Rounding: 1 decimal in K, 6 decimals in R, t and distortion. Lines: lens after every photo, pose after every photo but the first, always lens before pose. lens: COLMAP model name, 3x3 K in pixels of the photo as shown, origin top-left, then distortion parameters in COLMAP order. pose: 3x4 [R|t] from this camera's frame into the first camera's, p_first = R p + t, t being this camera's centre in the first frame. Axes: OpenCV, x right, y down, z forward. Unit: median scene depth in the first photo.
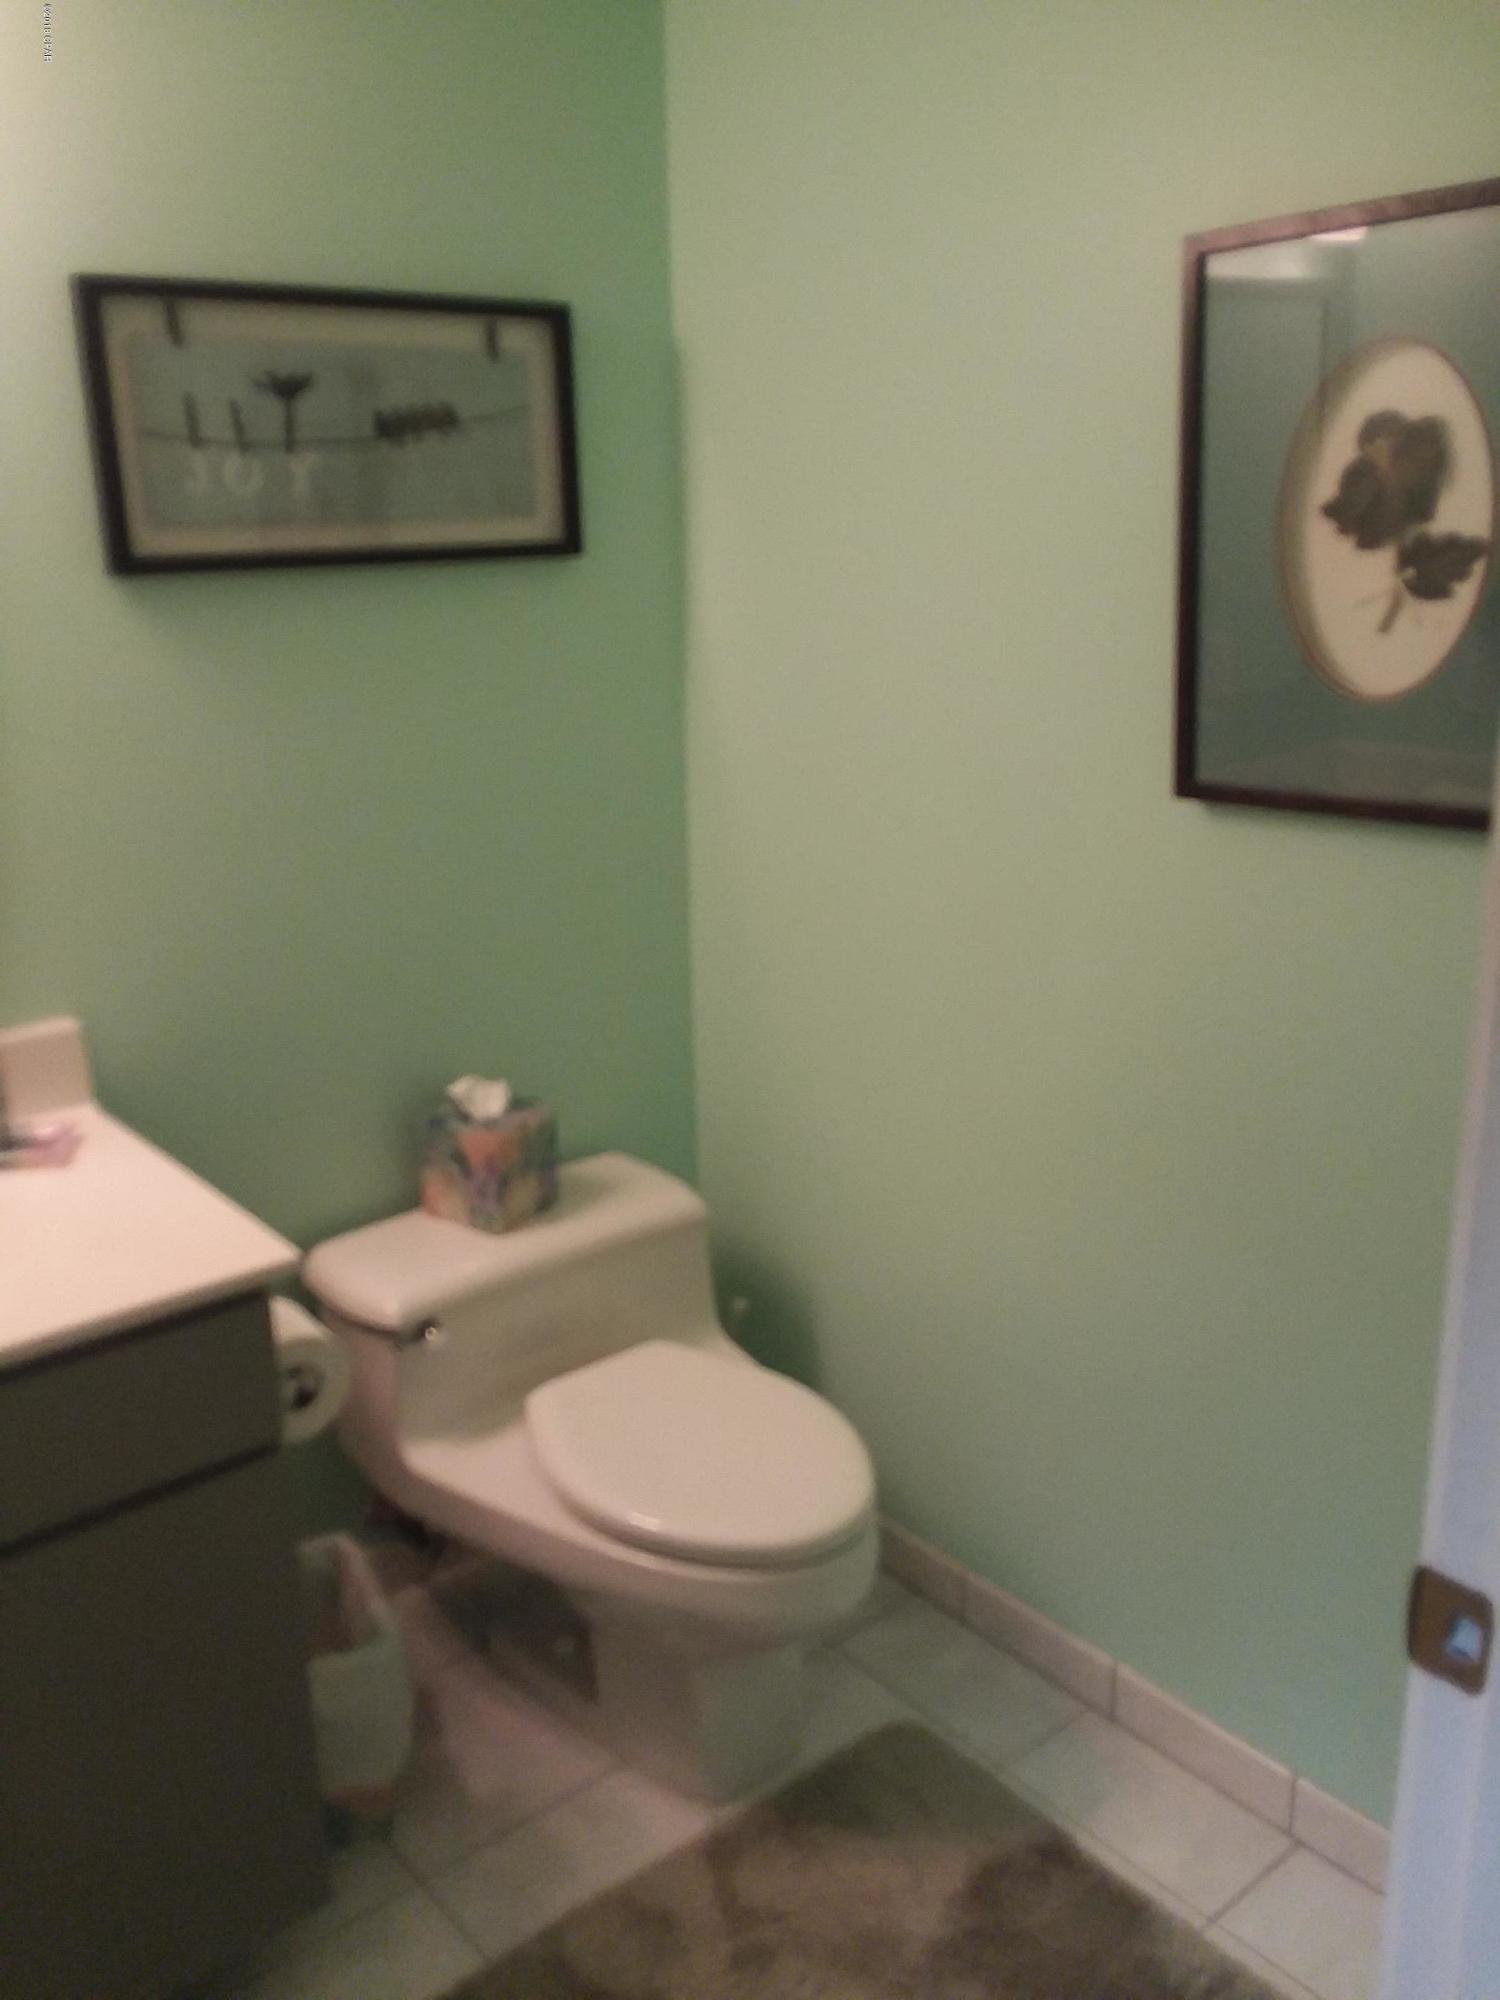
lens RADIAL K [[1734.4, 0, 750.7], [0, 1734.4, 997.5], [0, 0, 1]] dist [0.031302, -0.036128]
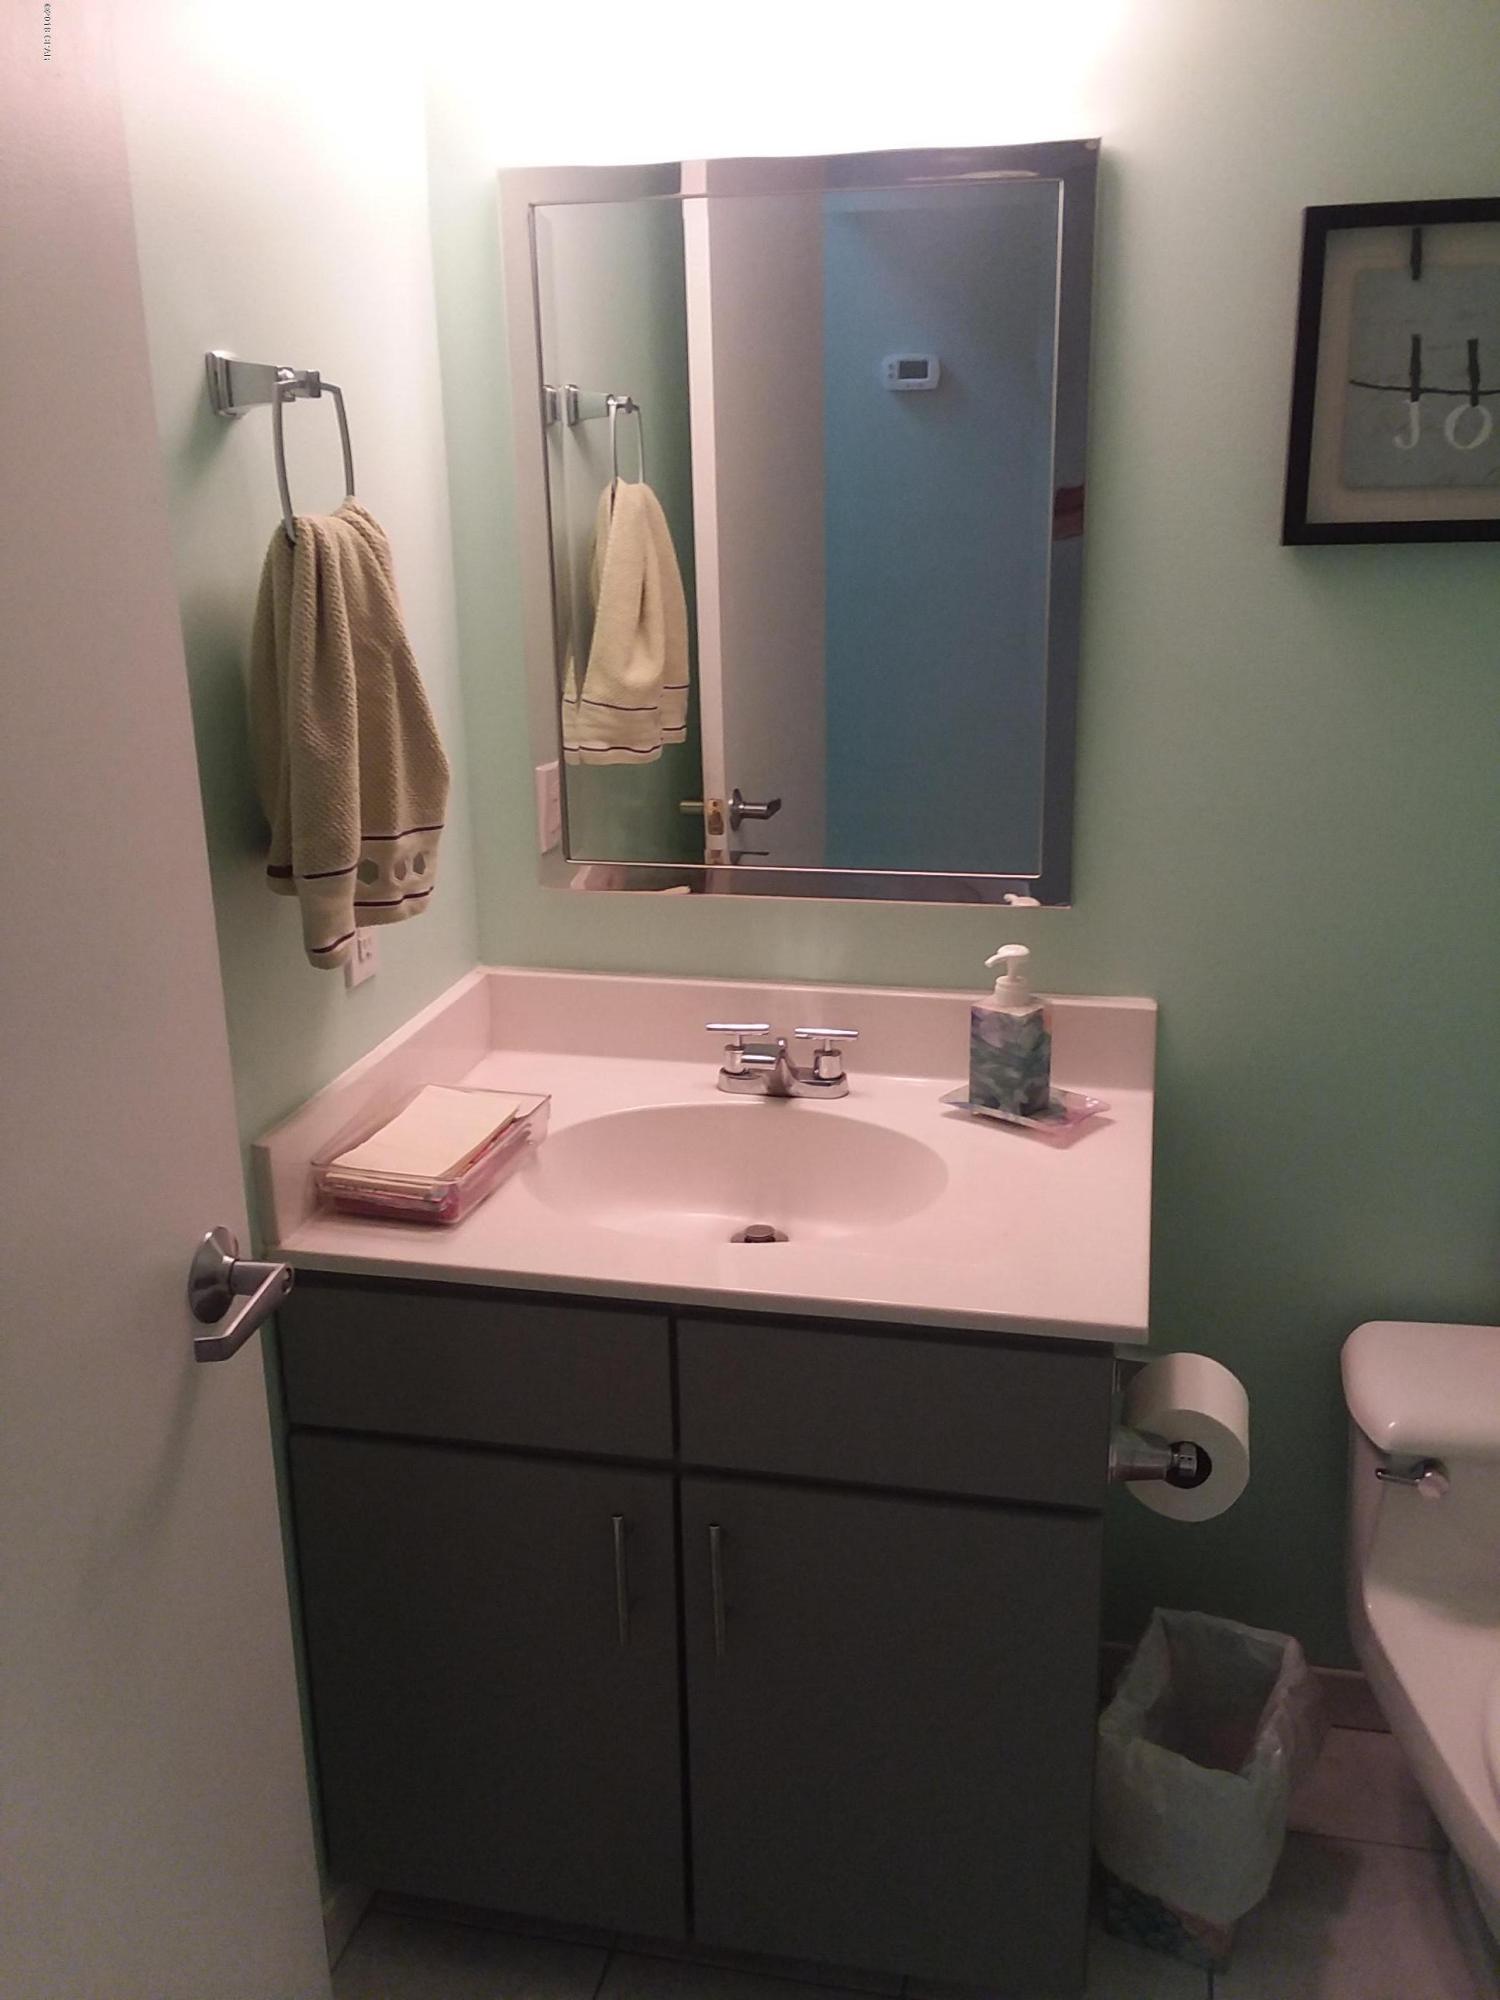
lens RADIAL K [[1734.4, 0, 750.2], [0, 1734.4, 1002.6], [0, 0, 1]] dist [0.031302, -0.036128]
pose [[0.589240, 0.249361, -0.768515, 0.226792], [-0.218581, 0.964911, 0.145494, -0.081550], [0.777829, 0.082252, 0.623070, 0.235095]]
